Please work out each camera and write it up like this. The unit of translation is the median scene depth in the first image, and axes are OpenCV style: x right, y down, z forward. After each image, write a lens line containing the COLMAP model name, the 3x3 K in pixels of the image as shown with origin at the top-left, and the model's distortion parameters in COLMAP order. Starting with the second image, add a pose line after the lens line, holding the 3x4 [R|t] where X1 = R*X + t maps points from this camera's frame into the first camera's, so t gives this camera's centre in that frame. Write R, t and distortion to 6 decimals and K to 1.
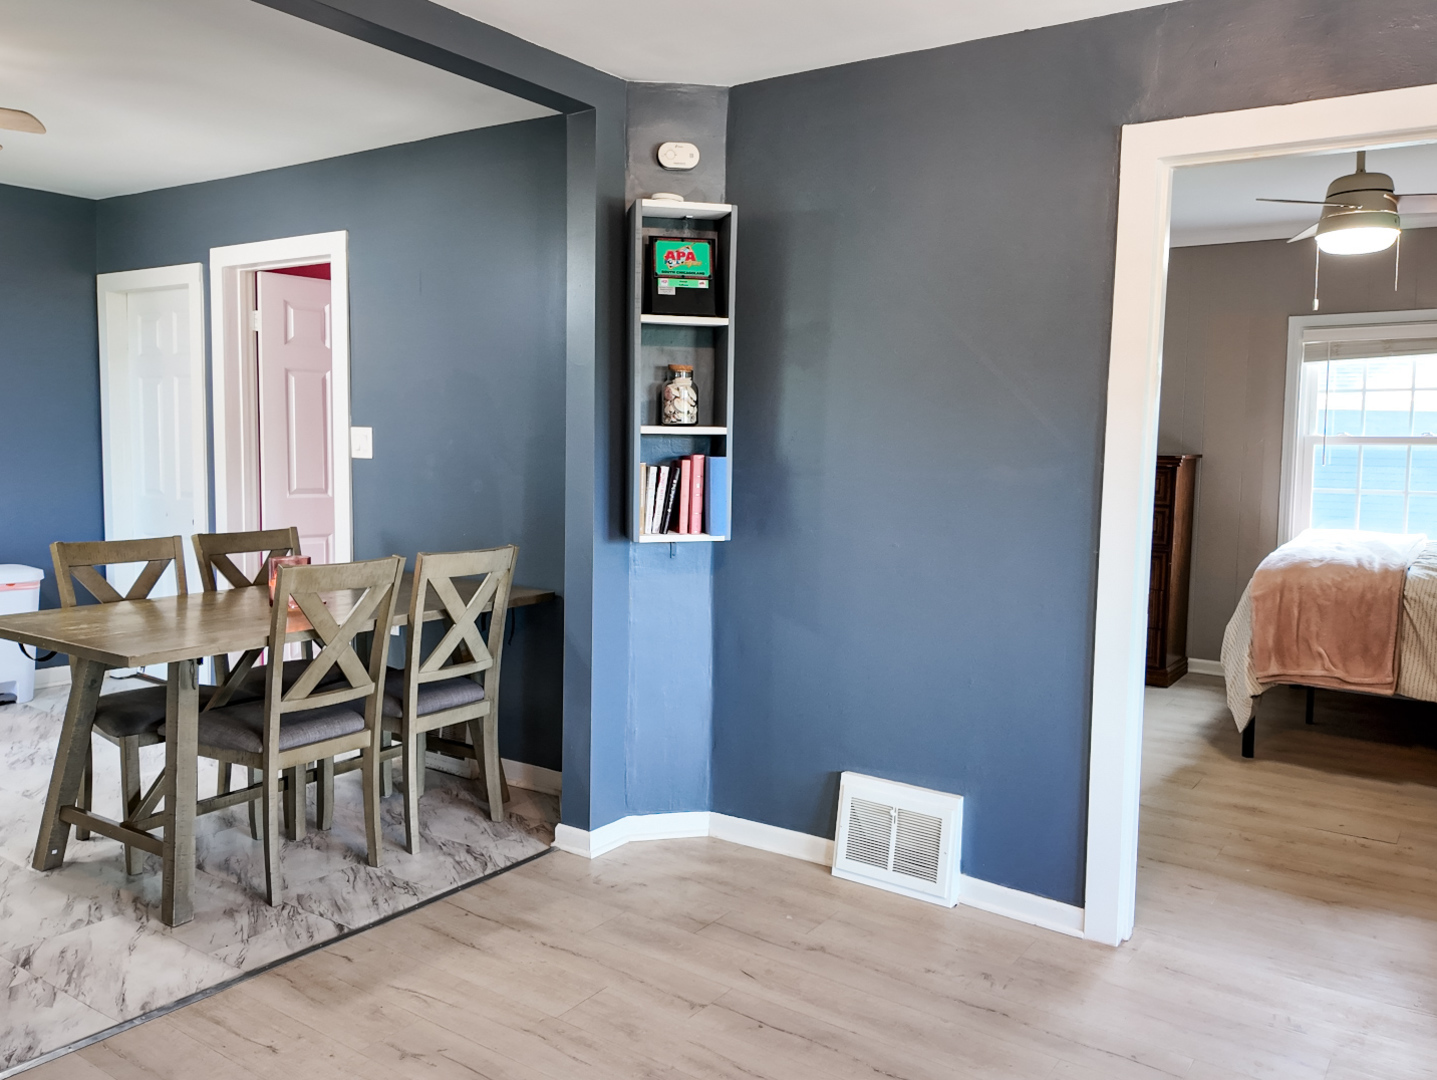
lens RADIAL K [[1114.3, 0, 718.2], [0, 1114.3, 539.3], [0, 0, 1]] dist [0.016480, -0.002116]
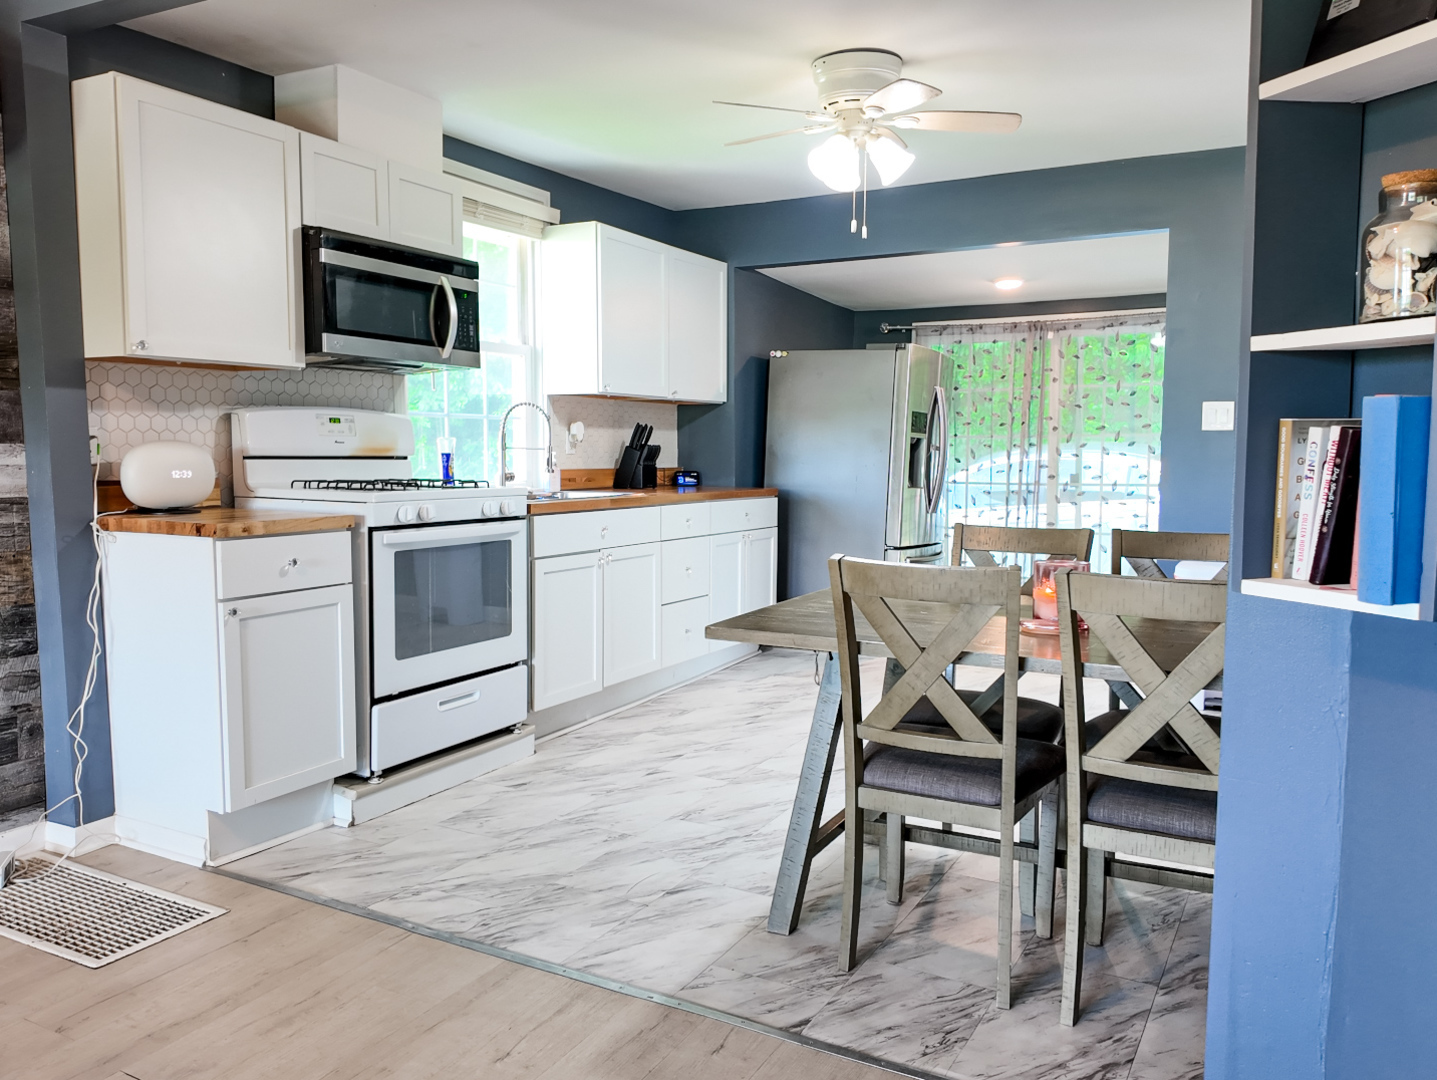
lens RADIAL K [[1114.3, 0, 720.9], [0, 1114.3, 548.9], [0, 0, 1]] dist [0.016480, -0.002116]
pose [[0.133611, 0.086087, -0.987288, 0.356085], [-0.098138, 0.992473, 0.073258, -0.027608], [0.986163, 0.087102, 0.141053, 0.735978]]
